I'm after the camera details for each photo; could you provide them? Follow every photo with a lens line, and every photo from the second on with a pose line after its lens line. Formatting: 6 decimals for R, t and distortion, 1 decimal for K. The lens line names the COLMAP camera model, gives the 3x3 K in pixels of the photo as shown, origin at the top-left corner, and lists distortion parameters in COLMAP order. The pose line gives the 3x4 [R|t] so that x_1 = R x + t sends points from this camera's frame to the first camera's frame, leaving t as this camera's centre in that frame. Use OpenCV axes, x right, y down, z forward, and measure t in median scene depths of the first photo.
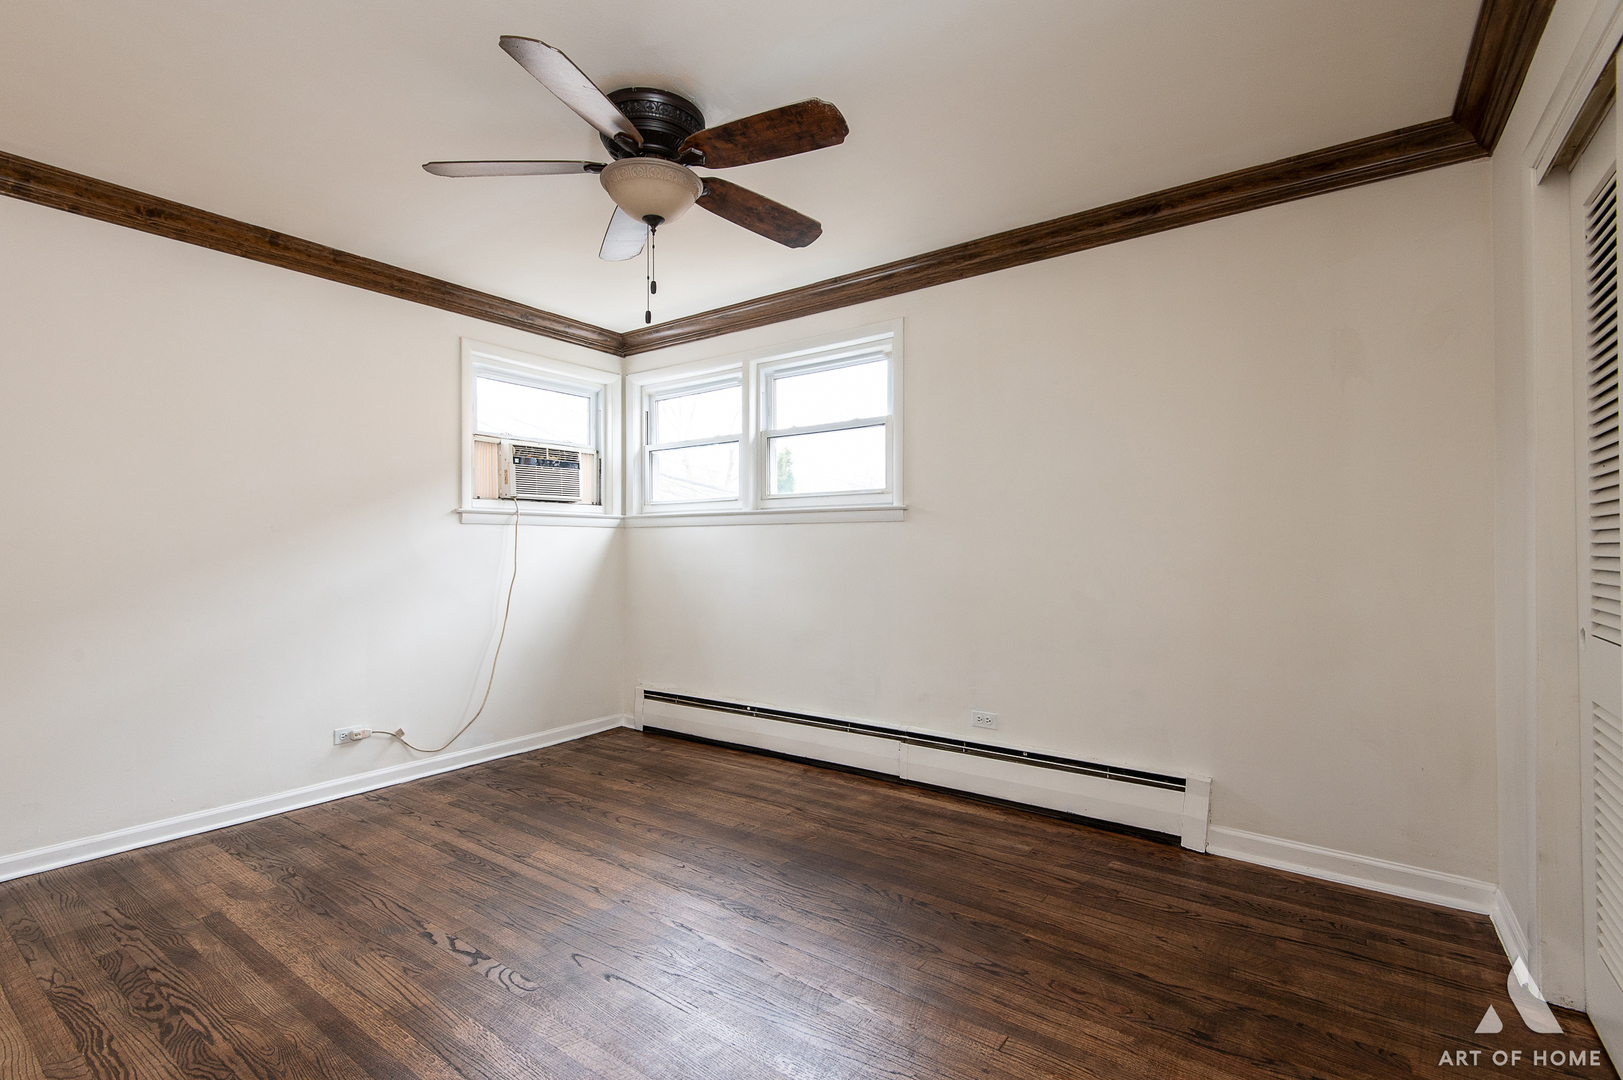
lens RADIAL K [[732.7, 0, 807.1], [0, 732.7, 542.4], [0, 0, 1]] dist [0.034824, -0.024225]
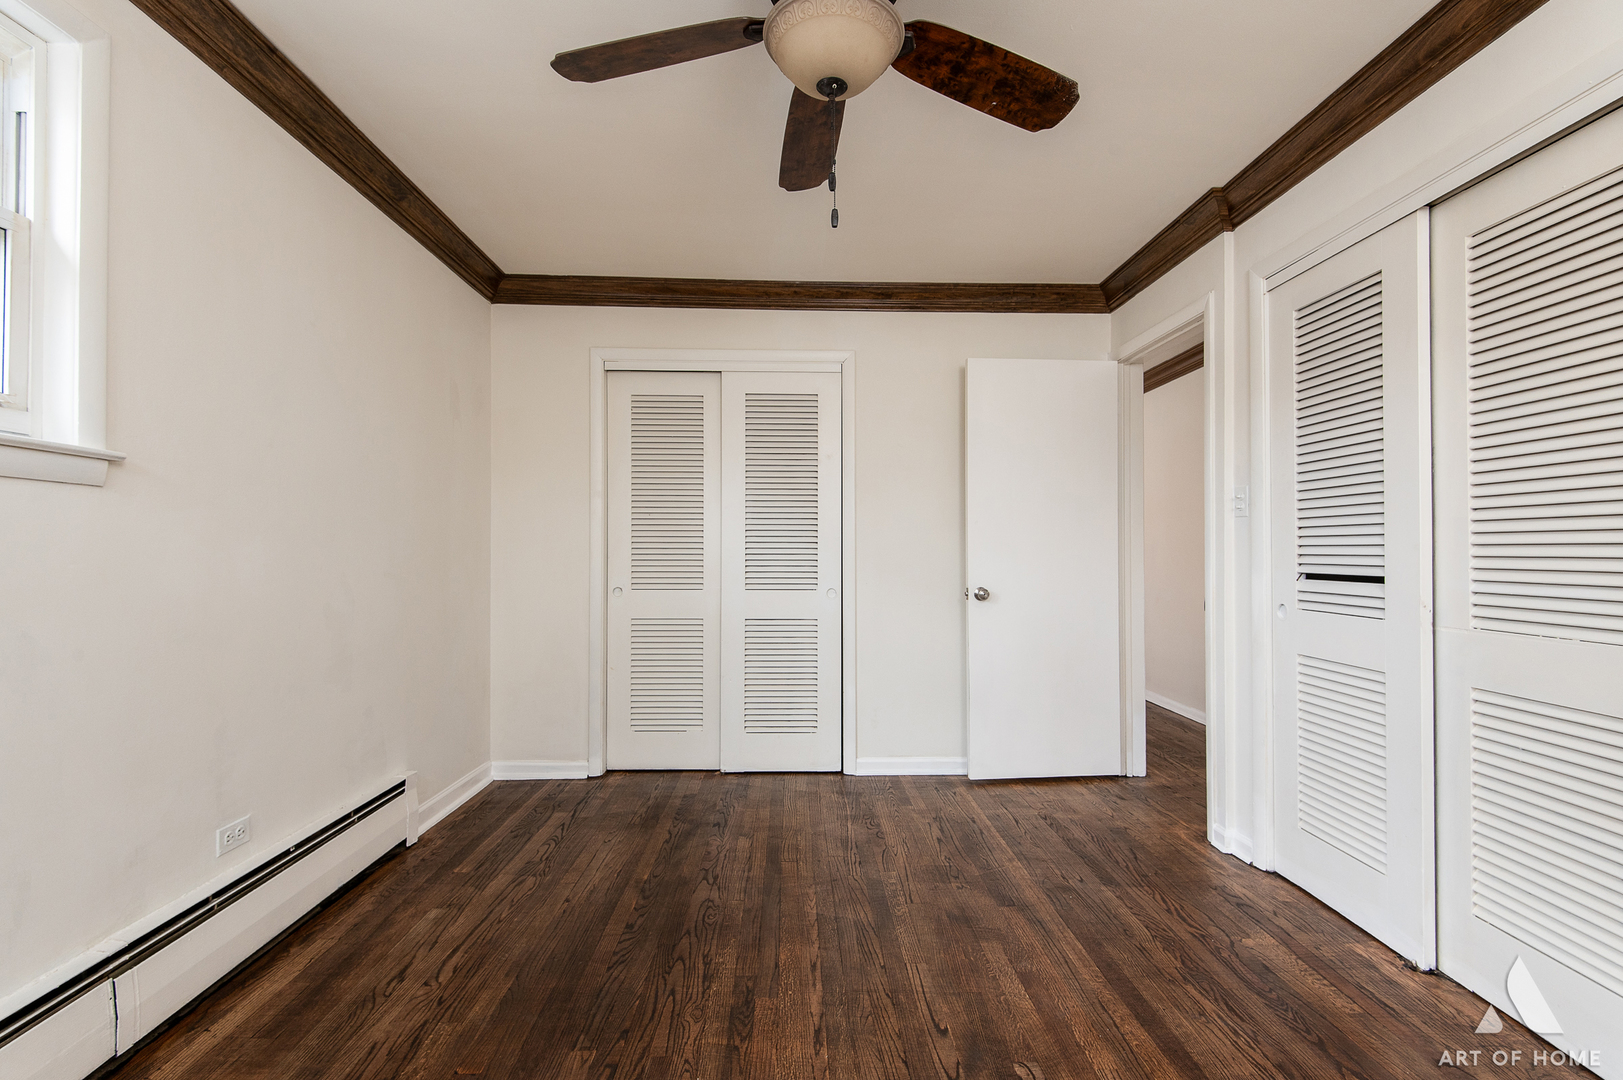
lens RADIAL K [[732.7, 0, 807.1], [0, 732.7, 542.4], [0, 0, 1]] dist [0.034824, -0.024225]
pose [[-0.610247, 0.009624, 0.792153, -0.661037], [-0.006394, 0.999834, -0.017073, 0.013063], [-0.792186, -0.015484, -0.610084, 1.265140]]
